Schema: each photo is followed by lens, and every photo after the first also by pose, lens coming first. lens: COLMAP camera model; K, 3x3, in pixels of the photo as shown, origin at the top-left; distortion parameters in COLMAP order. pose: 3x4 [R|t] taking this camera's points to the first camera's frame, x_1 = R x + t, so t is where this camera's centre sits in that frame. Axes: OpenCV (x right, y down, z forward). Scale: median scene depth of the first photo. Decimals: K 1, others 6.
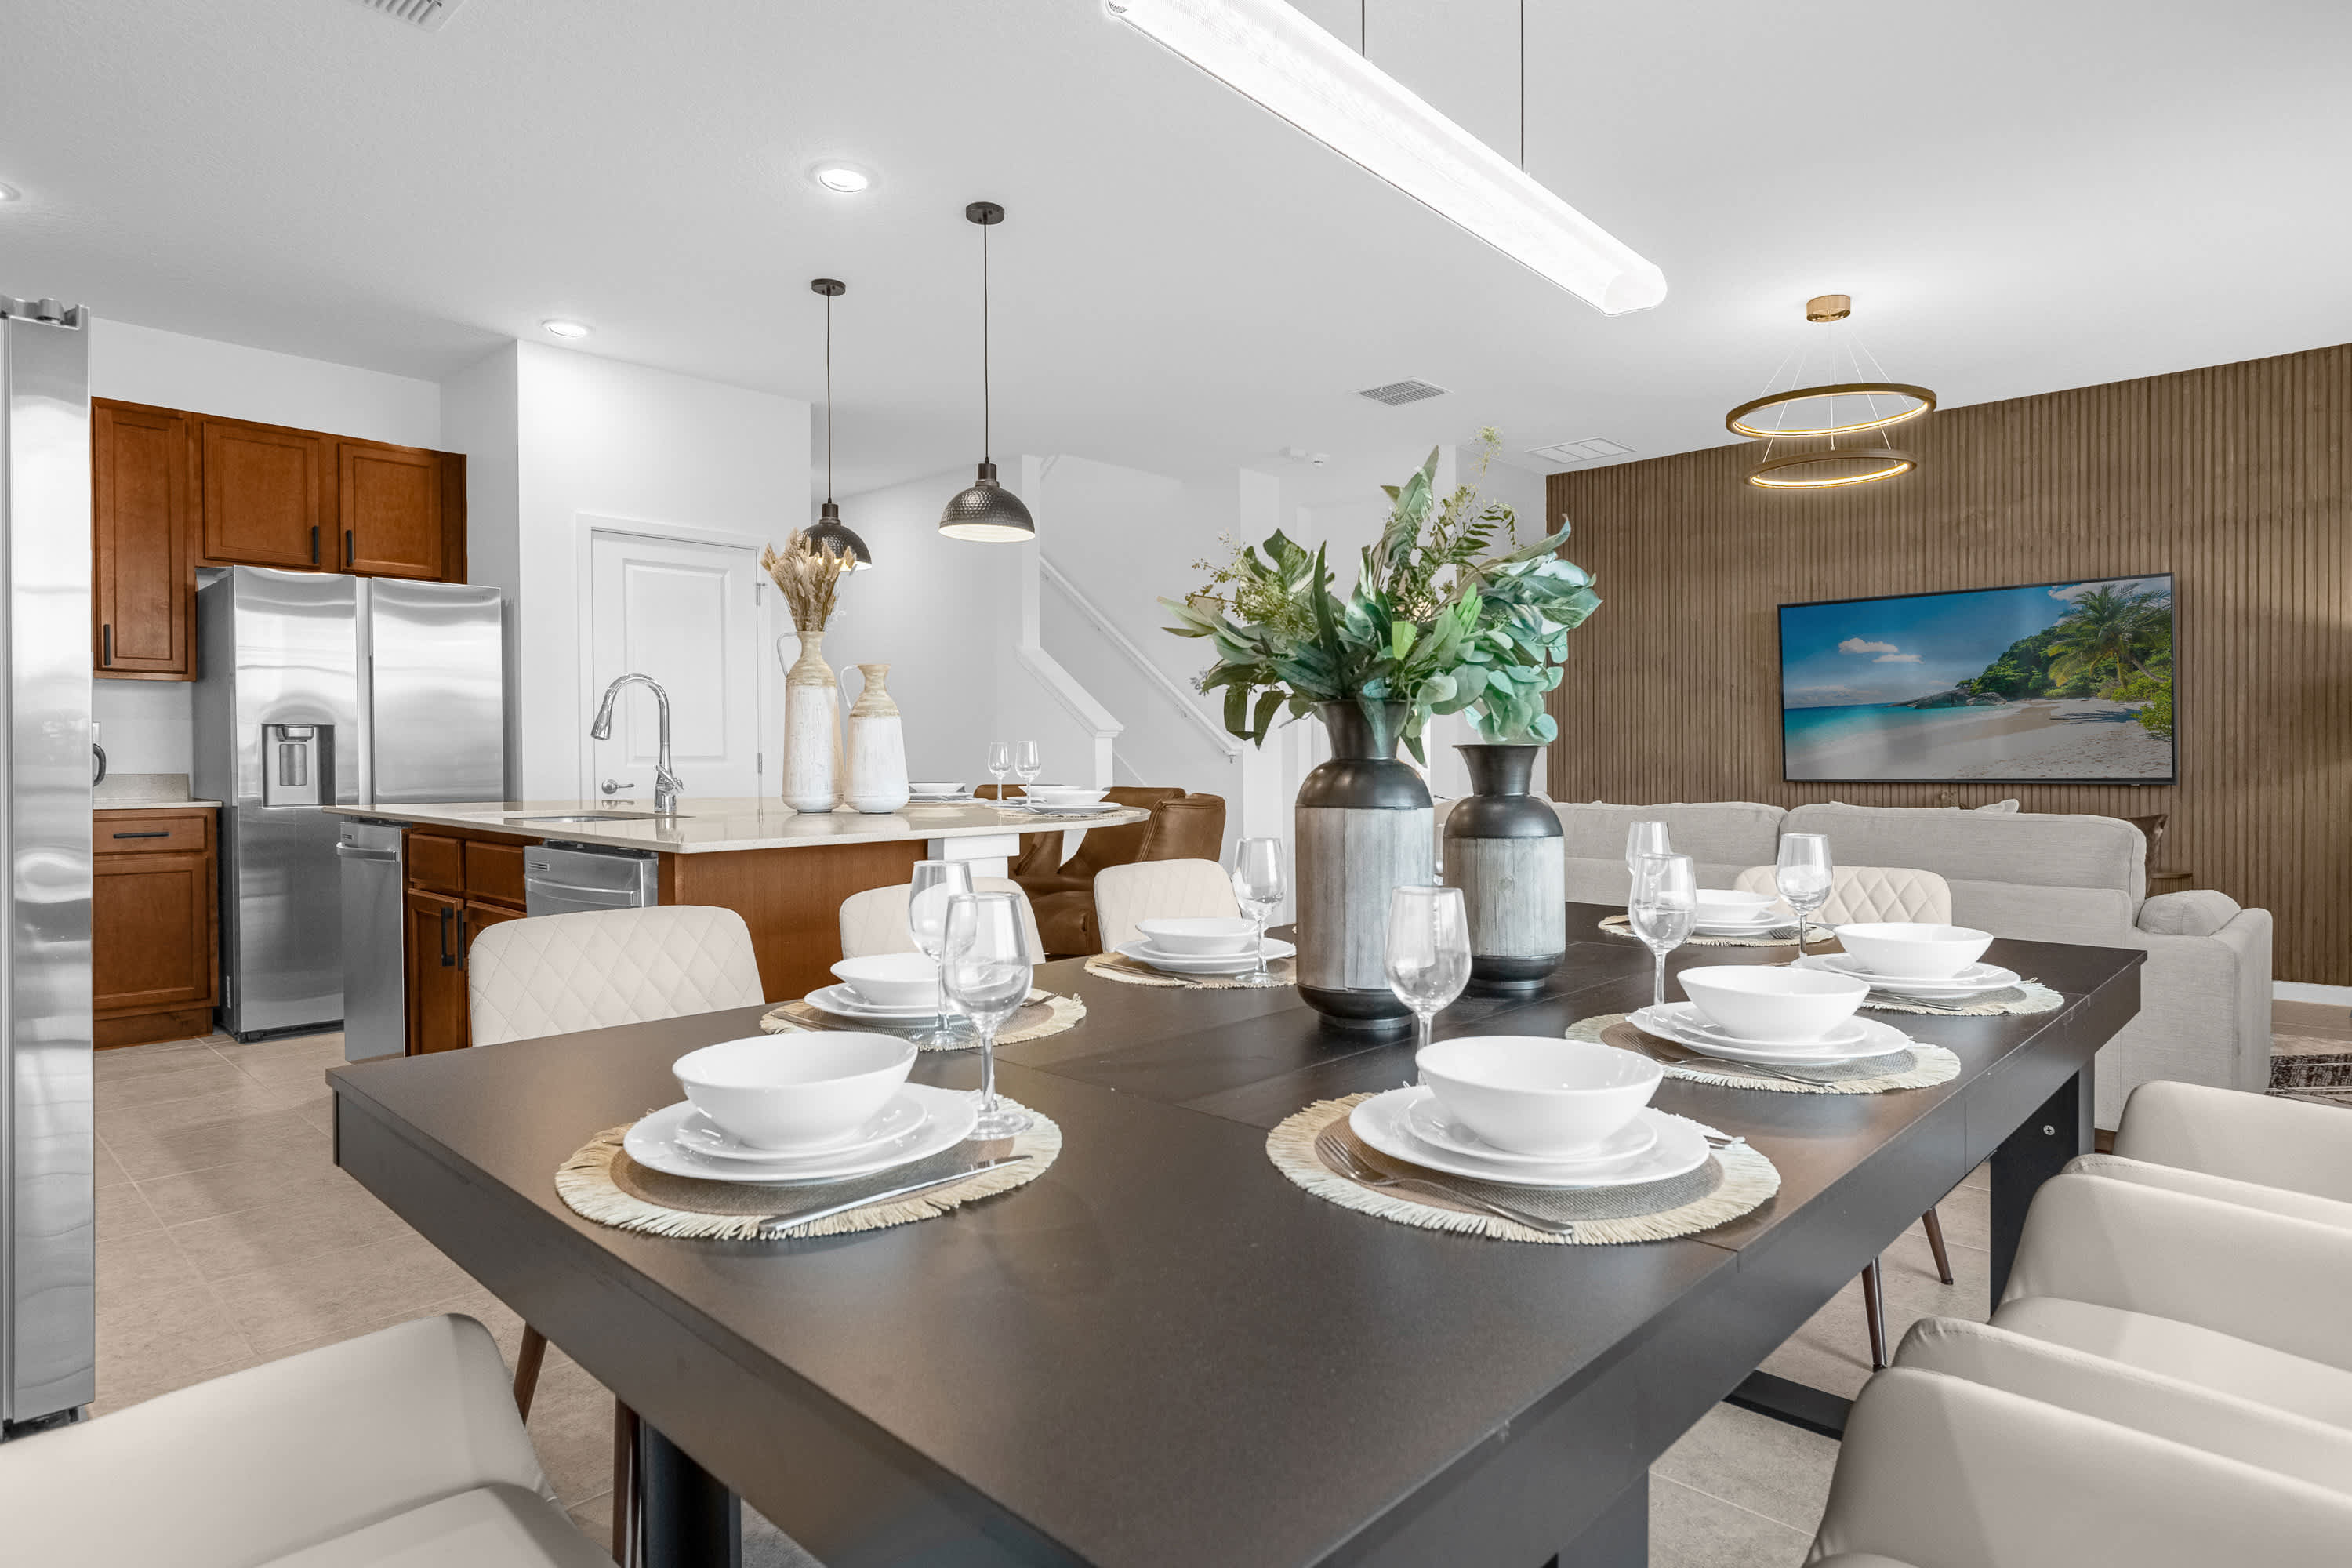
lens RADIAL K [[1276.9, 0, 1172.4], [0, 1276.9, 770.9], [0, 0, 1]] dist [0.012508, -0.004649]
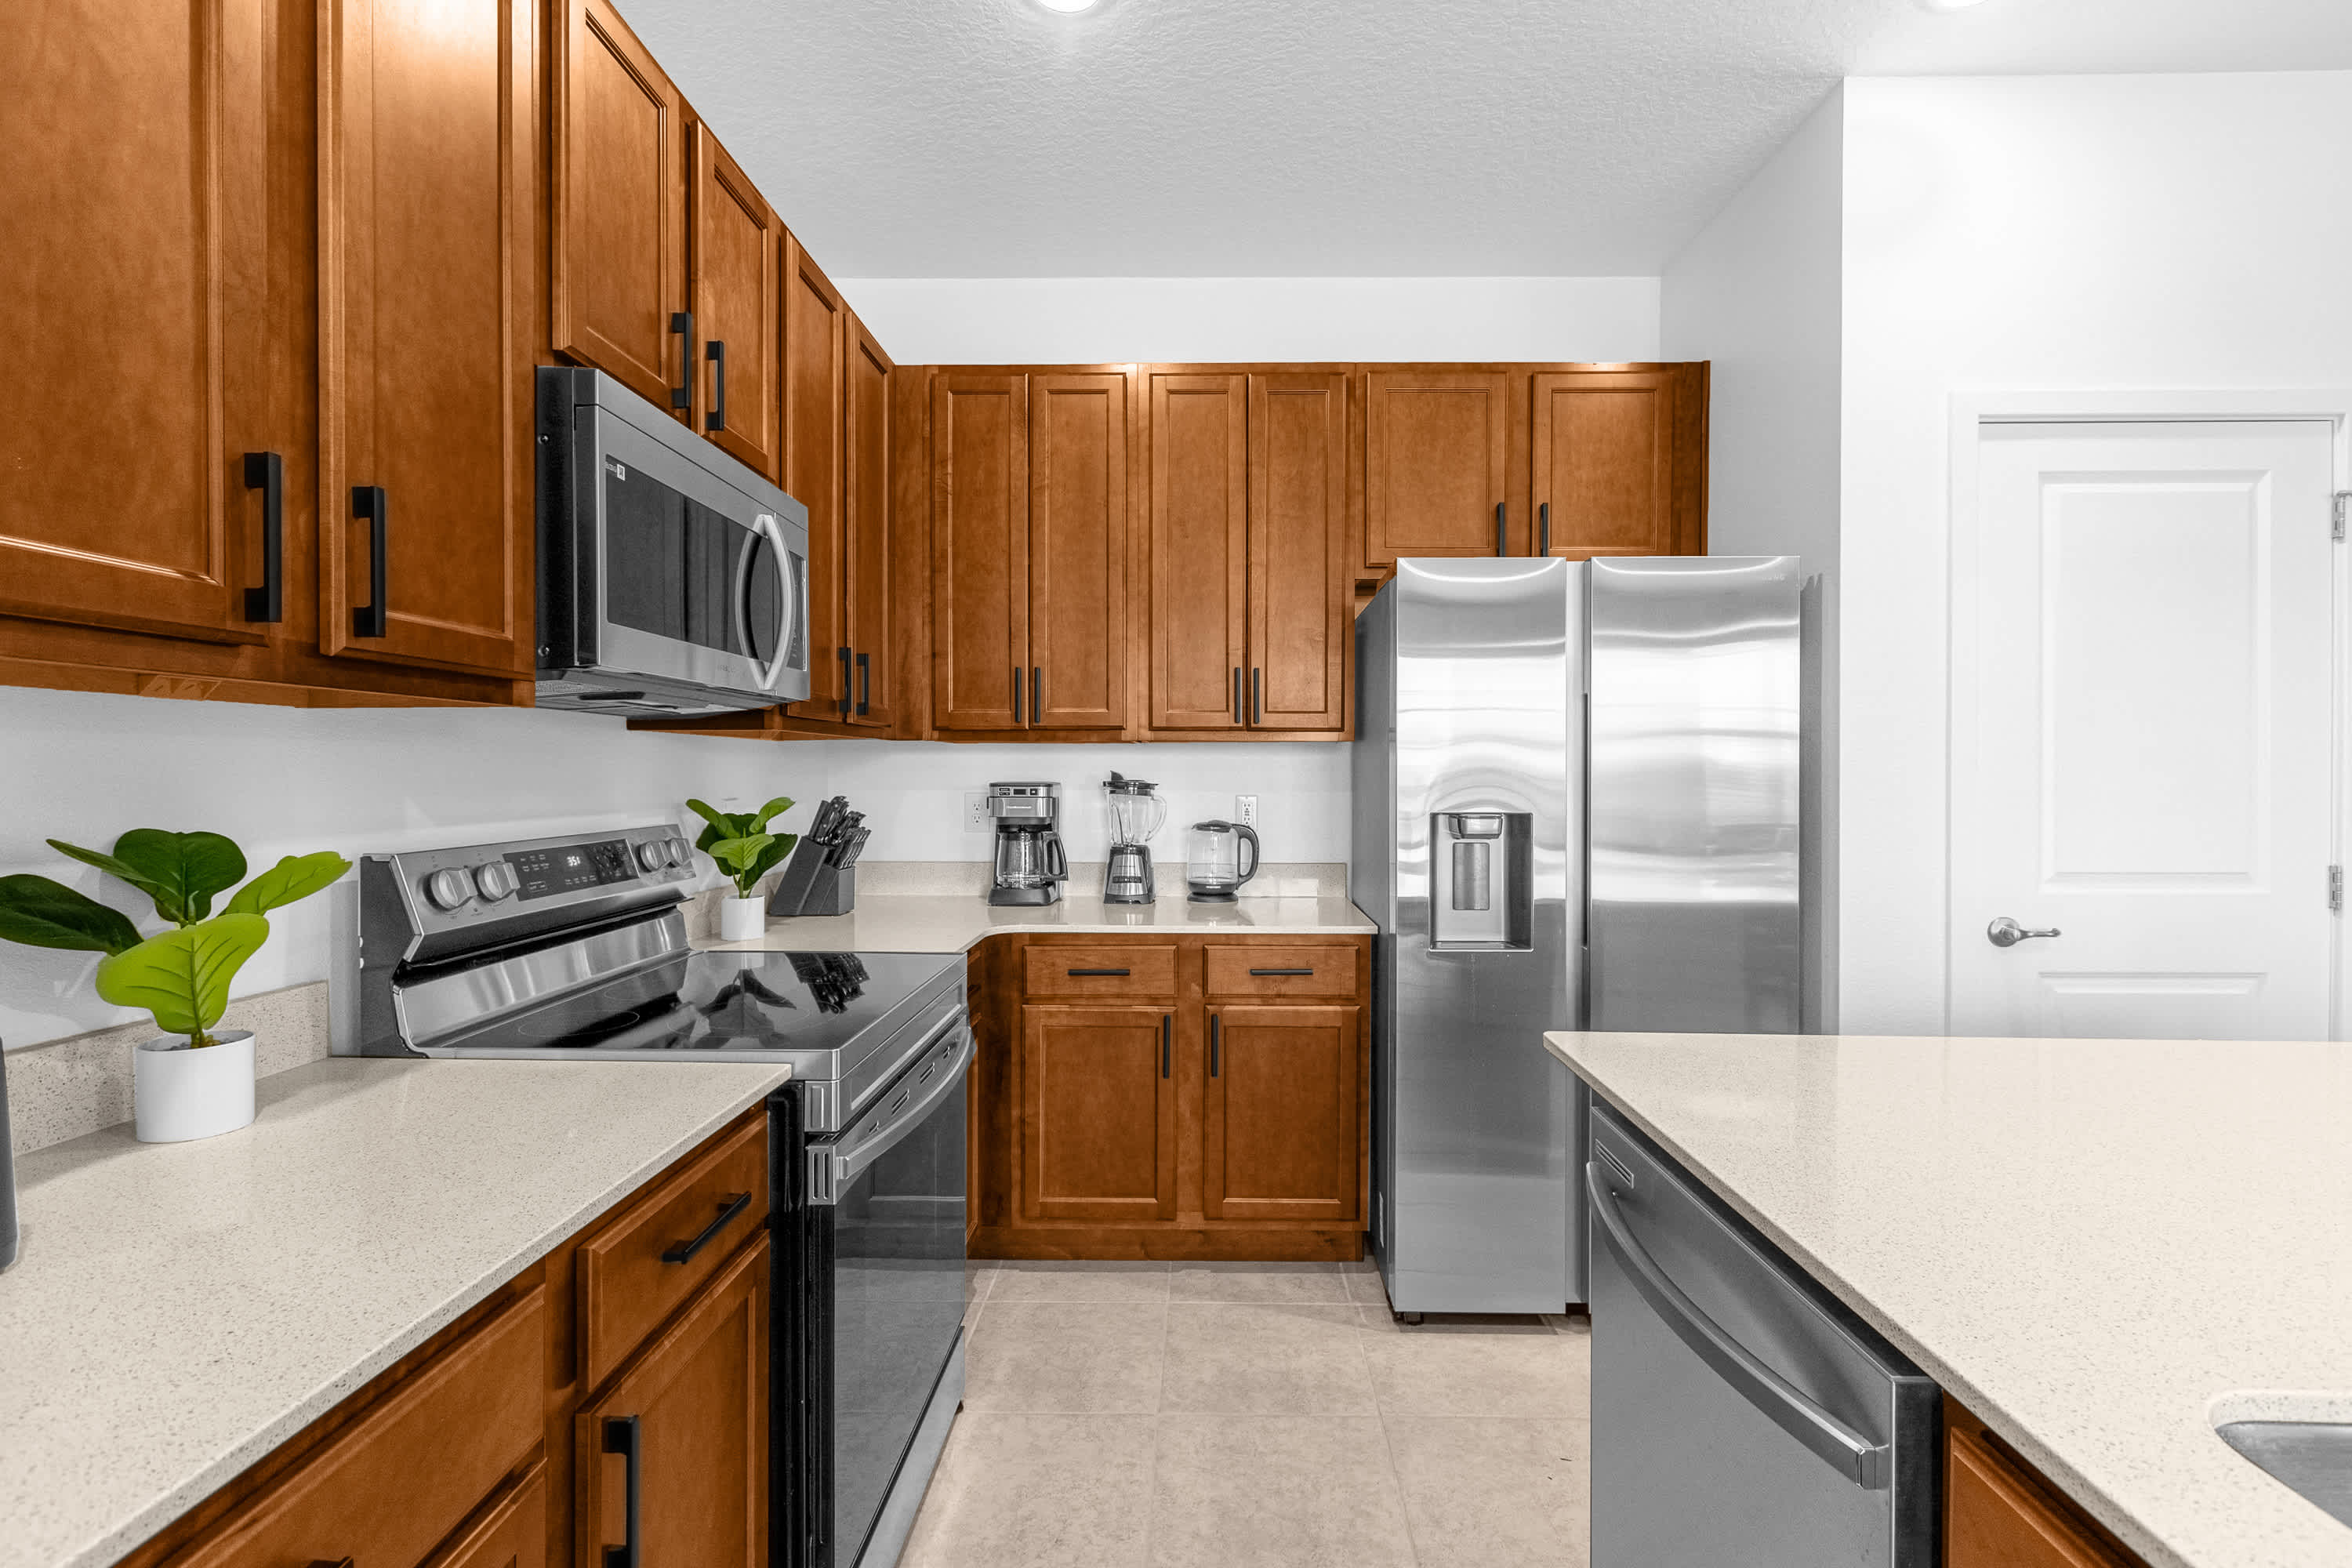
lens RADIAL K [[1057.7, 0, 1184.5], [0, 1057.7, 779.4], [0, 0, 1]] dist [-0.019601, 0.000084]
pose [[0.662681, 0.013928, -0.748772, -0.390726], [-0.011461, 0.999899, 0.008456, -0.053291], [0.748814, 0.002978, 0.662774, 0.551073]]
